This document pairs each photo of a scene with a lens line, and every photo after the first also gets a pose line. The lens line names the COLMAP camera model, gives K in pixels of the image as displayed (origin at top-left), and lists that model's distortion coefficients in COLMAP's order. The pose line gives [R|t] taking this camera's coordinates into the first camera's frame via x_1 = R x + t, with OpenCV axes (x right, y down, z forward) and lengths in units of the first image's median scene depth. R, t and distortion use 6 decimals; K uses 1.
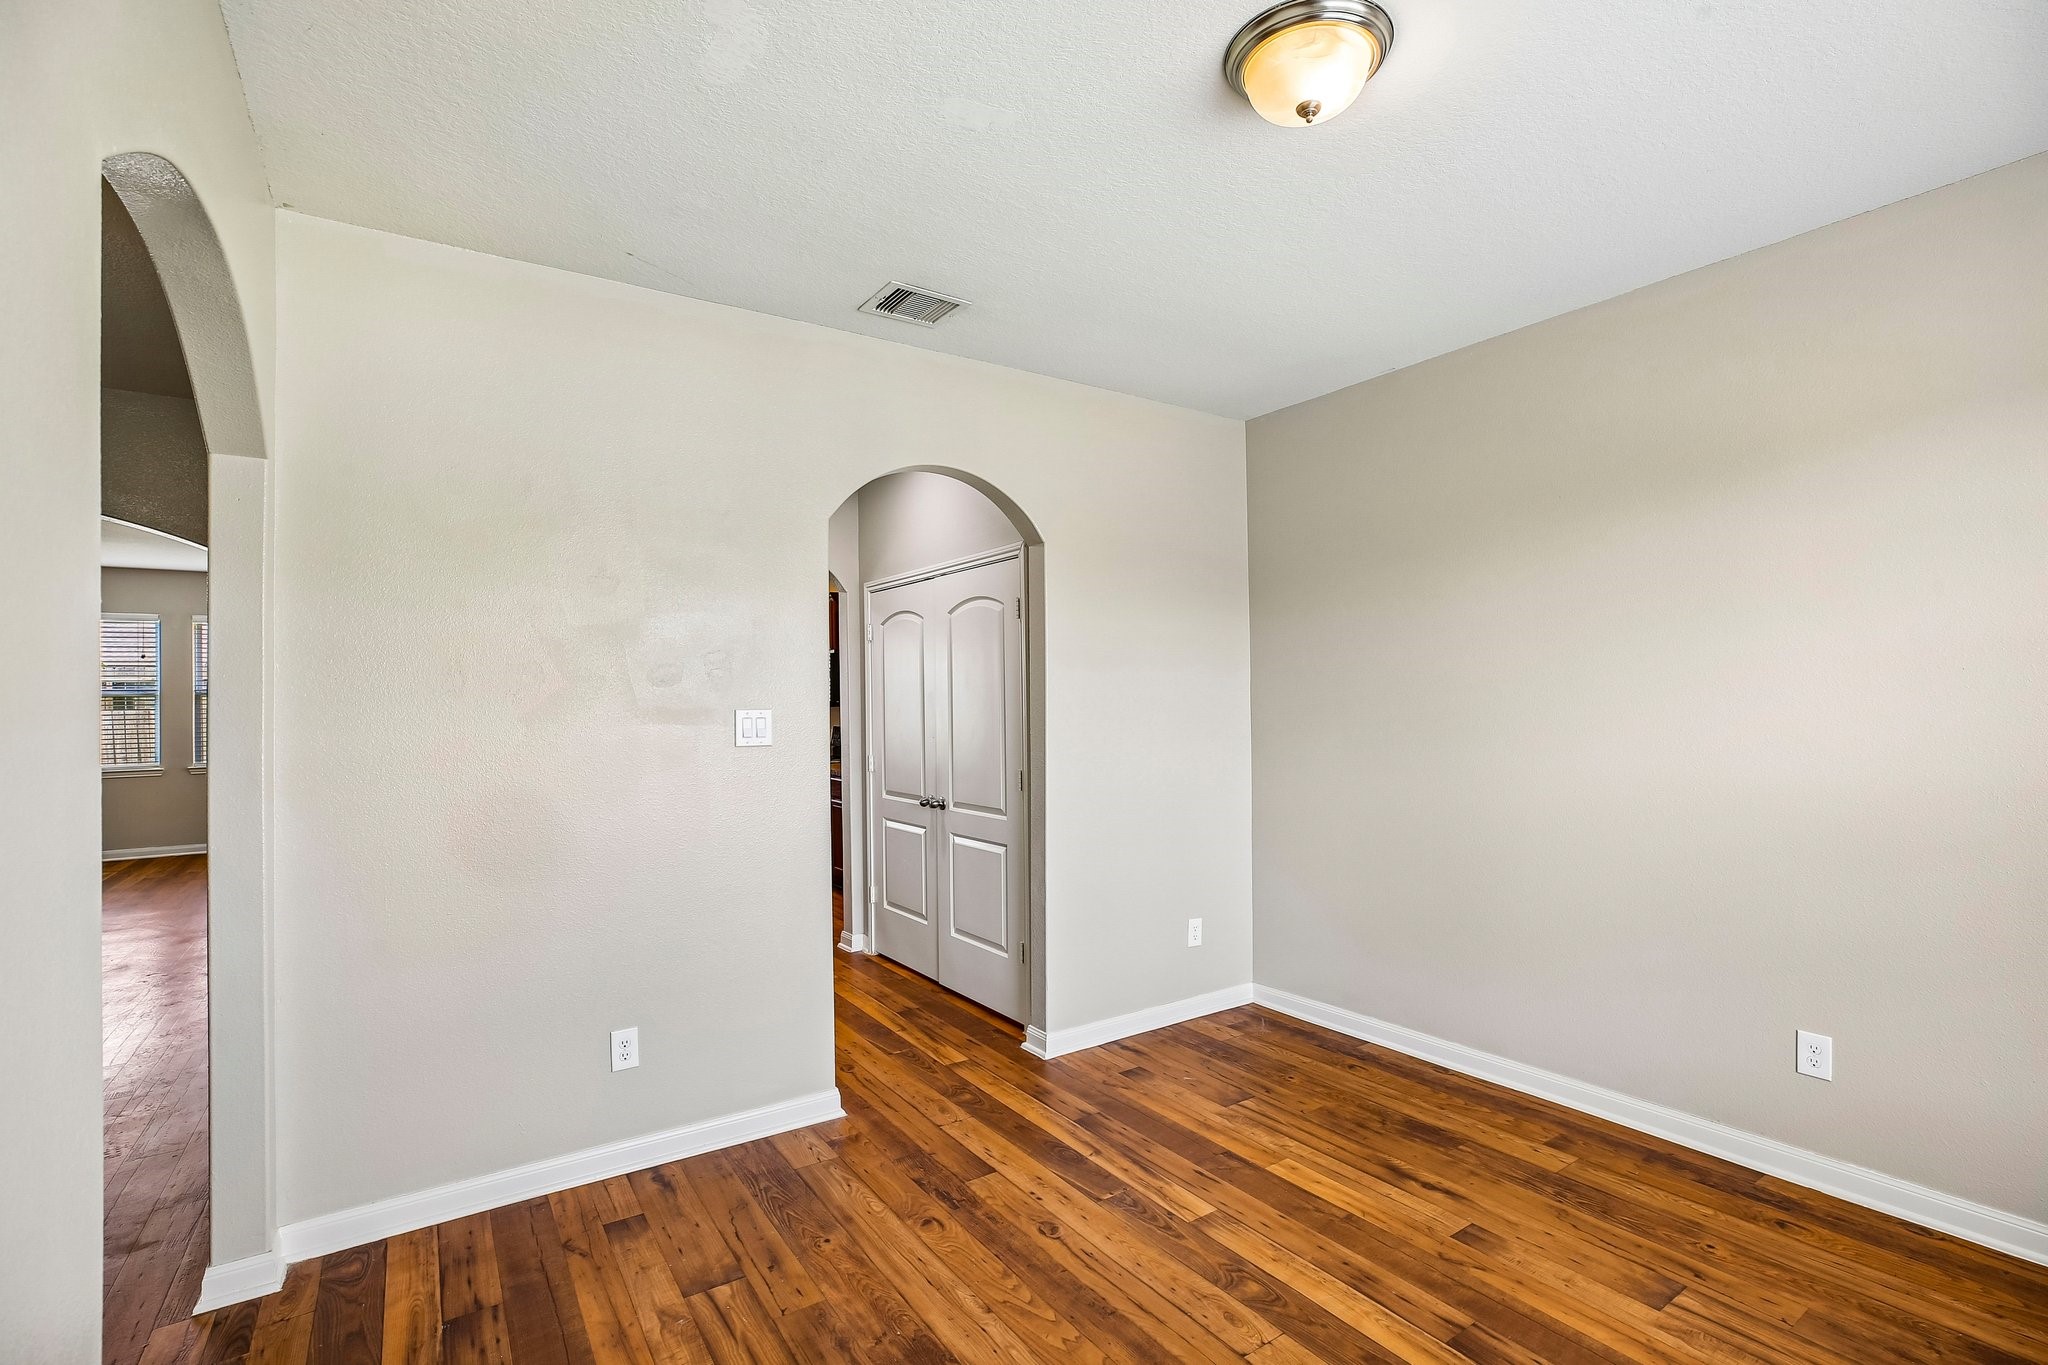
lens RADIAL K [[940.3, 0, 1022.5], [0, 940.3, 661.4], [0, 0, 1]] dist [-0.035980, 0.011074]
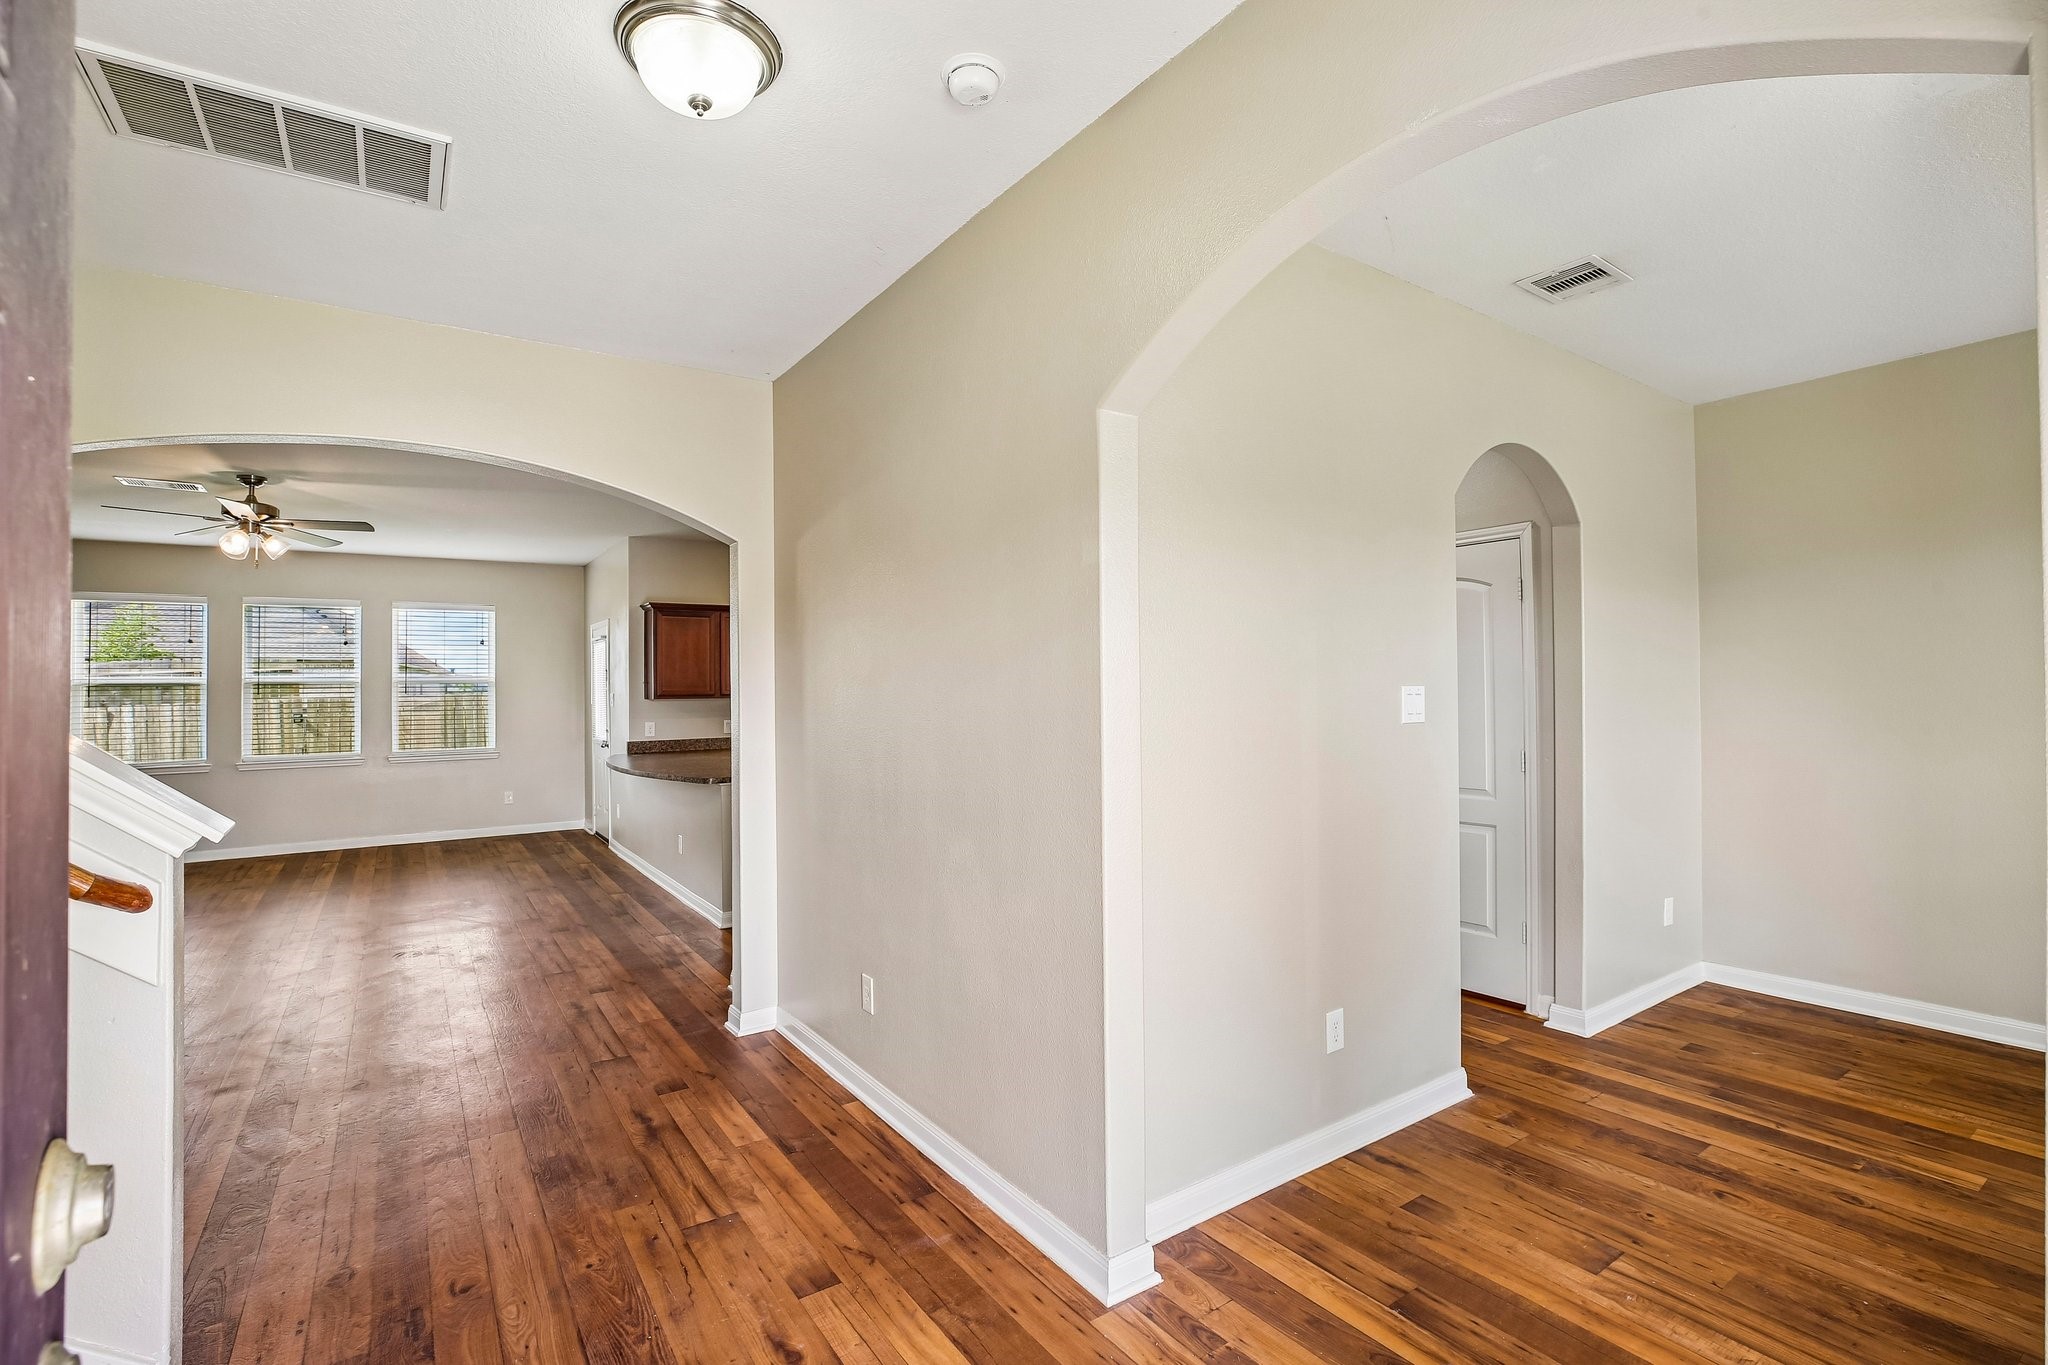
lens RADIAL K [[926.3, 0, 1024.0], [0, 926.3, 682.5], [0, 0, 1]] dist [-0.048424, 0.014780]
pose [[0.999968, 0.004144, 0.006841, -0.789942], [-0.004323, 0.999640, 0.026483, 0.026805], [-0.006729, -0.026512, 0.999626, 0.049285]]
